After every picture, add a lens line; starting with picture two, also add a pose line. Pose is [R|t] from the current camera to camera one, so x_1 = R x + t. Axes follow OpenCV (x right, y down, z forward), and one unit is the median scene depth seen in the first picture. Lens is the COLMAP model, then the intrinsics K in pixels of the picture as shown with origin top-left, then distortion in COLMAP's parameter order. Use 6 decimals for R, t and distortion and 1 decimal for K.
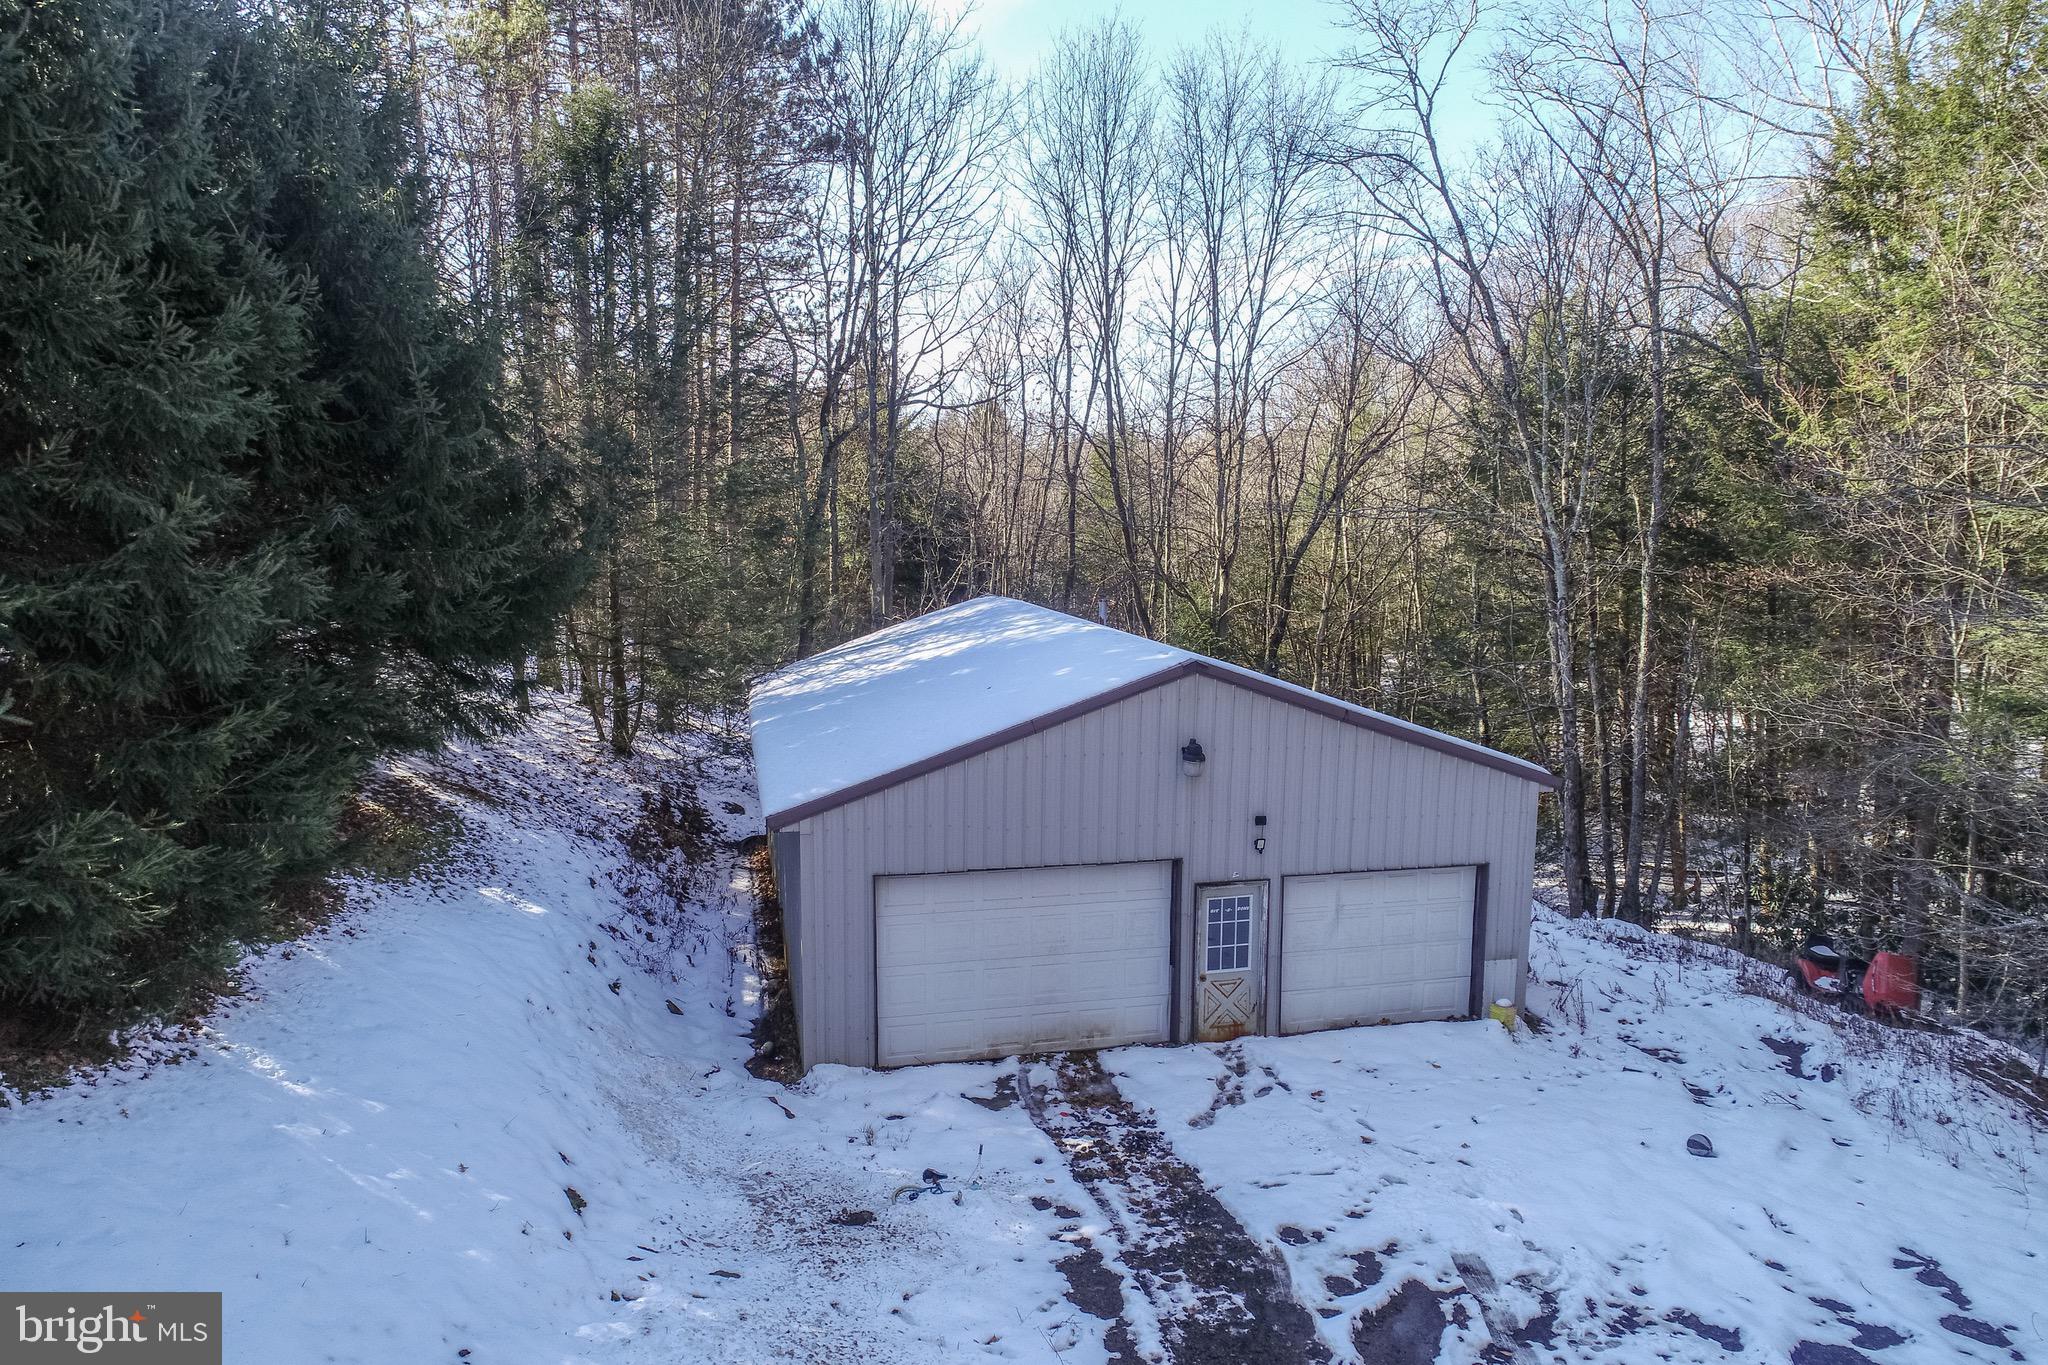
lens RADIAL K [[1367.0, 0, 1018.8], [0, 1367.0, 680.4], [0, 0, 1]] dist [-0.003664, 0.002332]
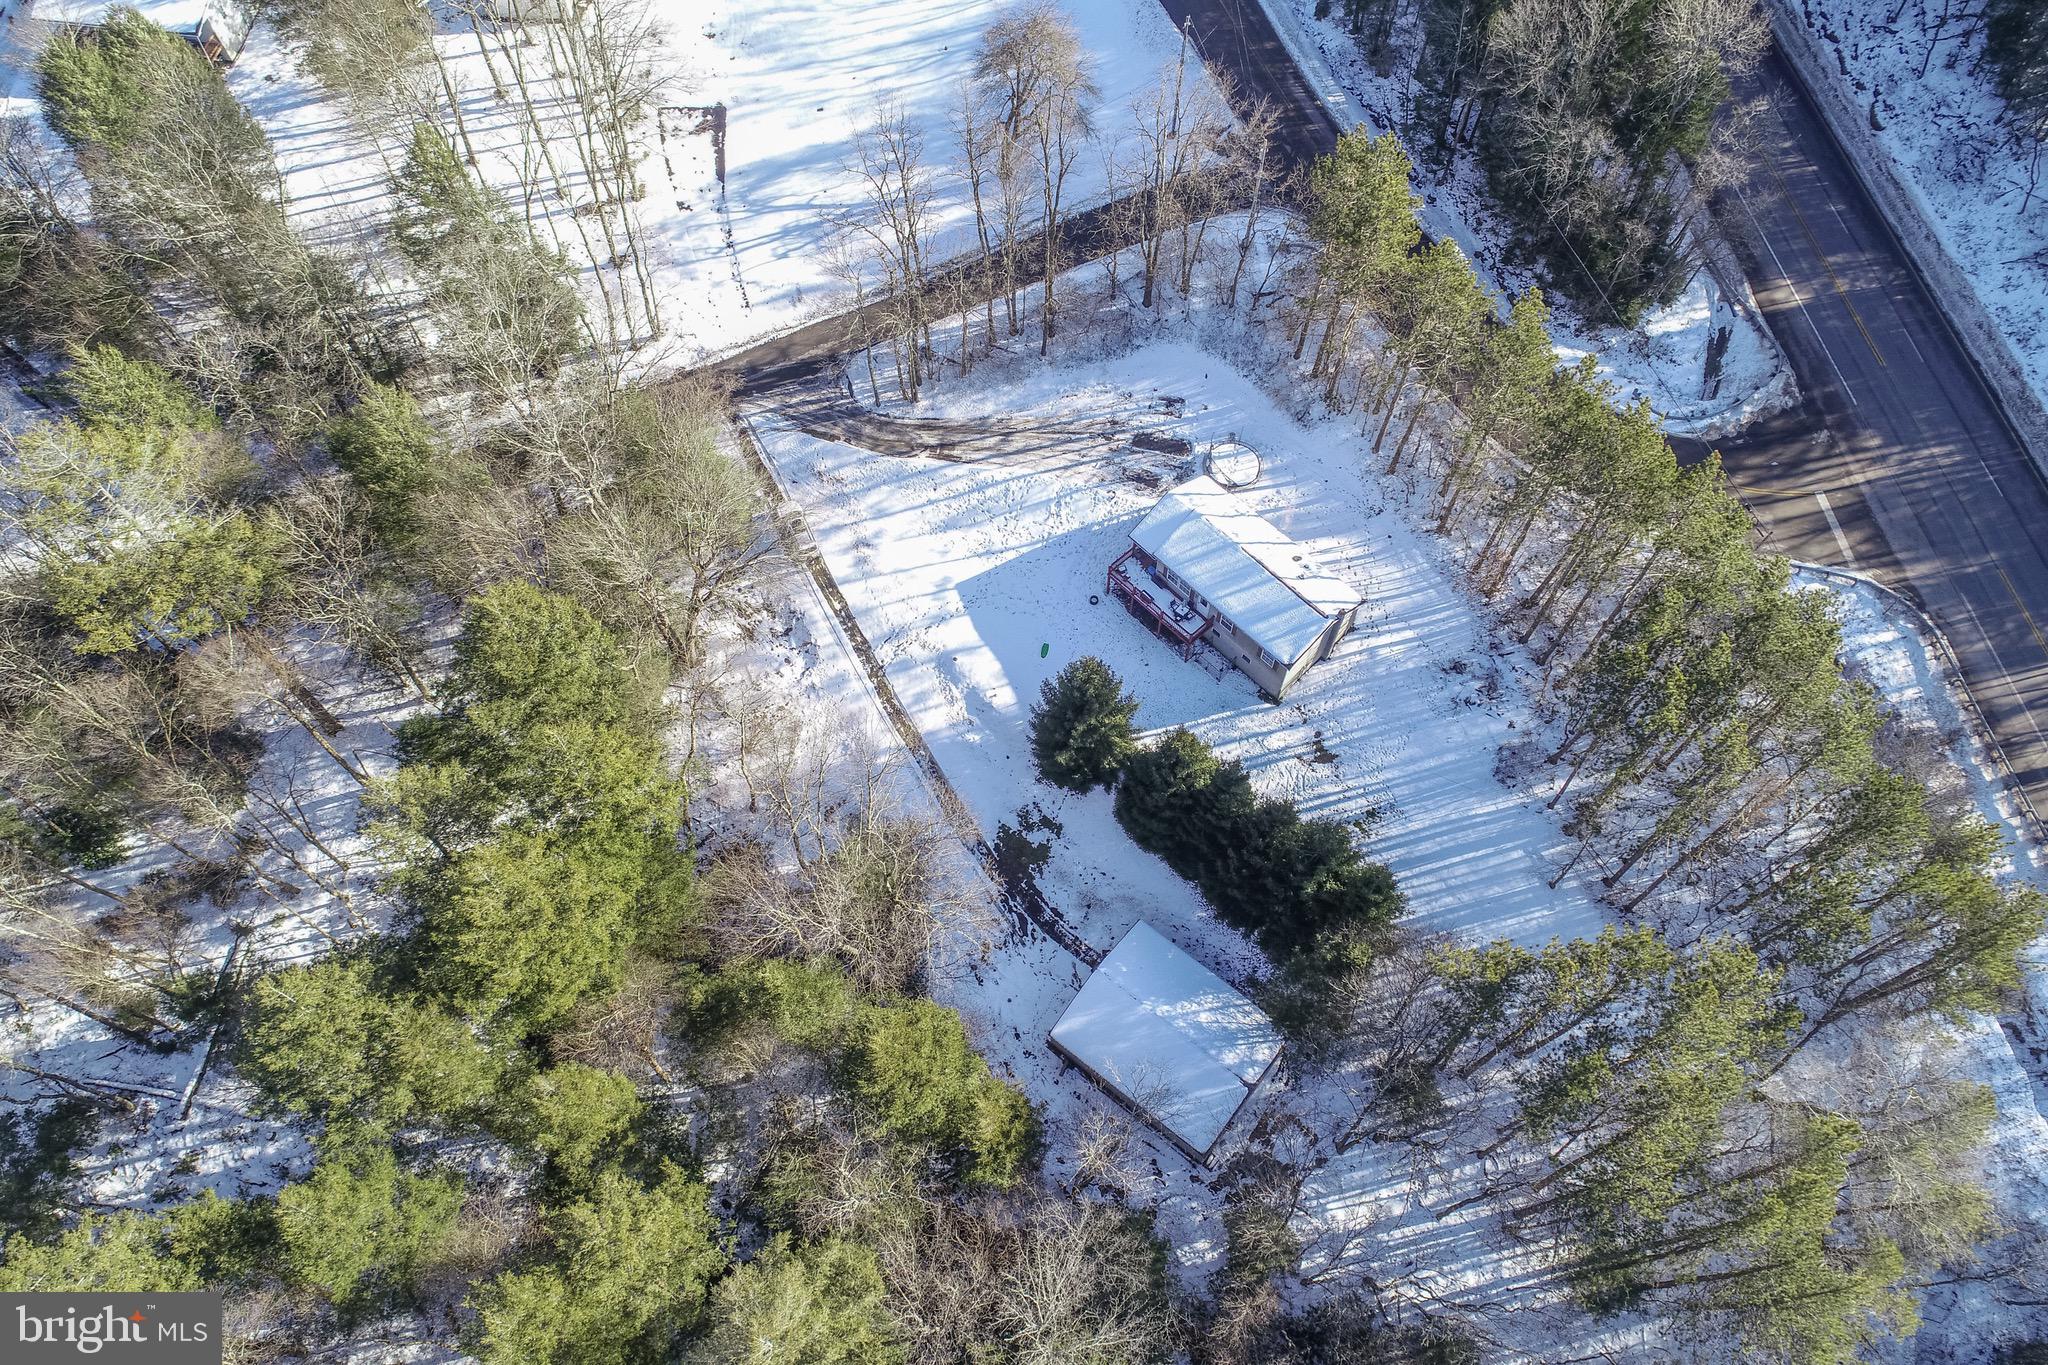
lens RADIAL K [[1367.0, 0, 1024.9], [0, 1367.0, 683.7], [0, 0, 1]] dist [-0.003664, 0.002332]
pose [[-0.778080, 0.552976, -0.298008, 1.595994], [-0.081202, 0.381887, 0.920635, -6.467428], [0.622895, 0.740526, -0.252236, 1.608228]]
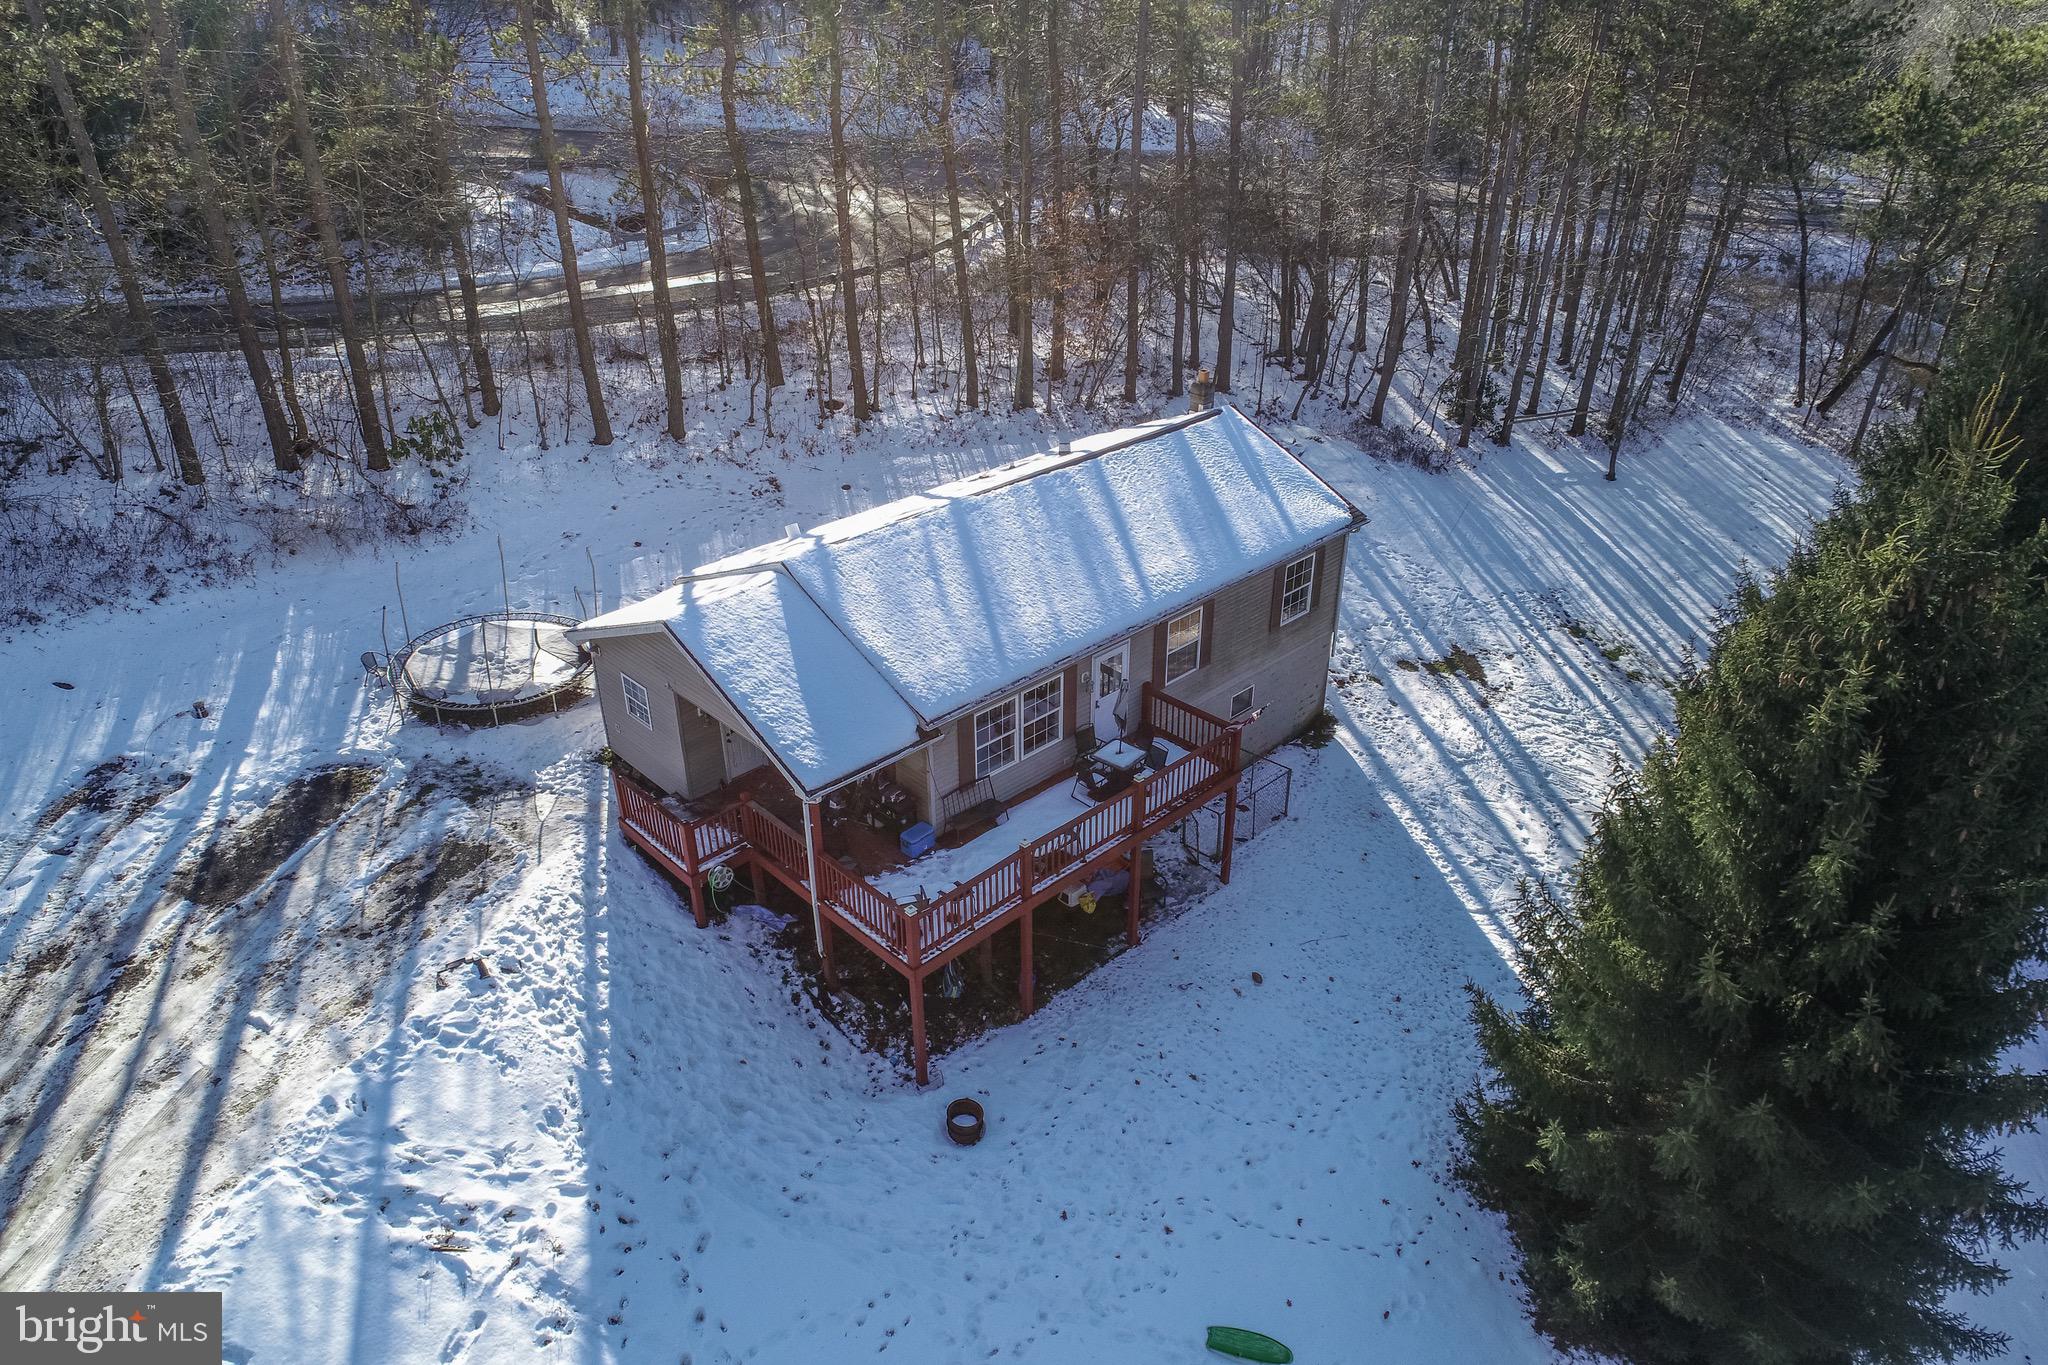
lens RADIAL K [[1367.0, 0, 1020.9], [0, 1367.0, 687.0], [0, 0, 1]] dist [-0.003664, 0.002332]
pose [[0.636450, 0.379086, -0.671733, -0.221889], [-0.102977, 0.904855, 0.413078, -0.999392], [0.764413, -0.193731, 0.614932, -1.197085]]
